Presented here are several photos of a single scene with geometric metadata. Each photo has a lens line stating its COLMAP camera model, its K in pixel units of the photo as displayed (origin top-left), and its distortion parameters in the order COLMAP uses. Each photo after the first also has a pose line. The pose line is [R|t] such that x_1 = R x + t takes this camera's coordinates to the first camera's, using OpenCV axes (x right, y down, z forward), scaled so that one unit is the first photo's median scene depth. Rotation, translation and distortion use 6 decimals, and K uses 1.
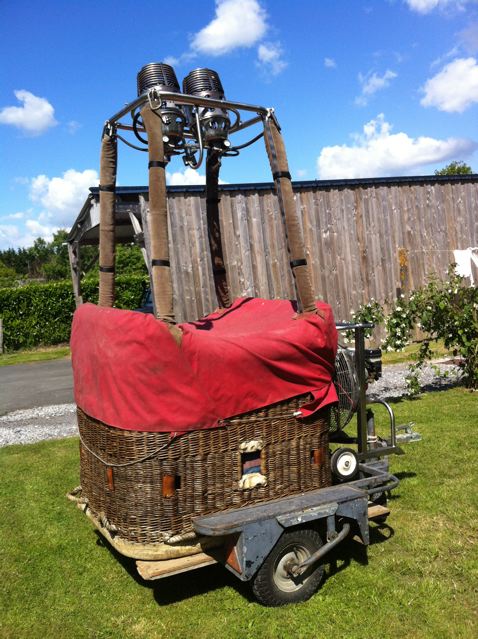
lens RADIAL K [[654.3, 0, 239.0], [0, 654.3, 319.5], [0, 0, 1]] dist [0.190884, -0.467218]
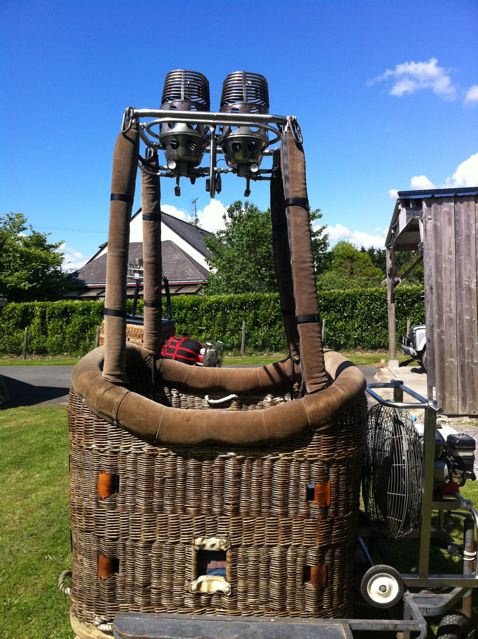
lens RADIAL K [[652.0, 0, 241.0], [0, 652.0, 349.1], [0, 0, 1]] dist [0.036052, 0.001047]
pose [[0.842557, 0.100895, -0.529073, 0.444461], [-0.074318, 0.994680, 0.071333, -0.104296], [0.533455, -0.020783, 0.845573, 0.340610]]
